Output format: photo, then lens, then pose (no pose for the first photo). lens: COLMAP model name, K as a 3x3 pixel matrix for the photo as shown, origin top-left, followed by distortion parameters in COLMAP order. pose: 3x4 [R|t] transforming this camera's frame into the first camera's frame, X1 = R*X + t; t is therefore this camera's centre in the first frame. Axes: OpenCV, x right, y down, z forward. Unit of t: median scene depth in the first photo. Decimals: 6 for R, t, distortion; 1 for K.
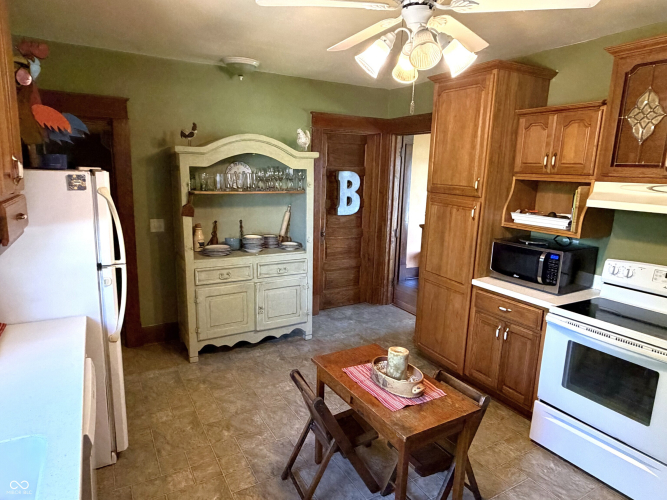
lens RADIAL K [[411.2, 0, 389.1], [0, 411.2, 251.5], [0, 0, 1]] dist [0.001843, -0.001371]
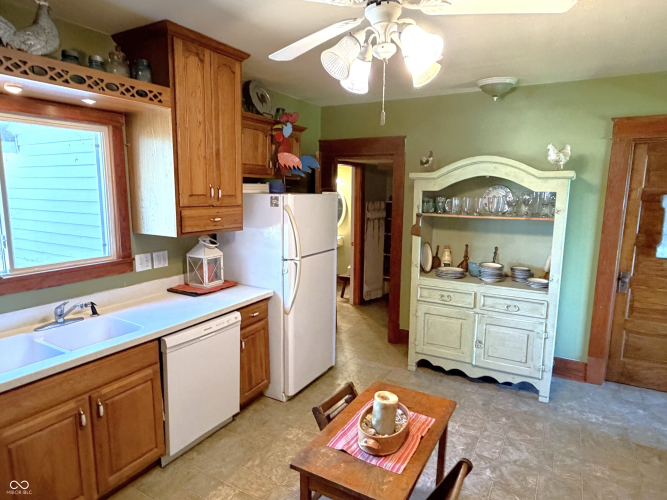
lens RADIAL K [[441.7, 0, 335.3], [0, 441.7, 258.5], [0, 0, 1]] dist [0.003114, 0.000802]
pose [[0.447649, 0.119490, -0.886190, 0.404656], [-0.171532, 0.984102, 0.046044, -0.037055], [0.877603, 0.131398, 0.461029, 0.236016]]
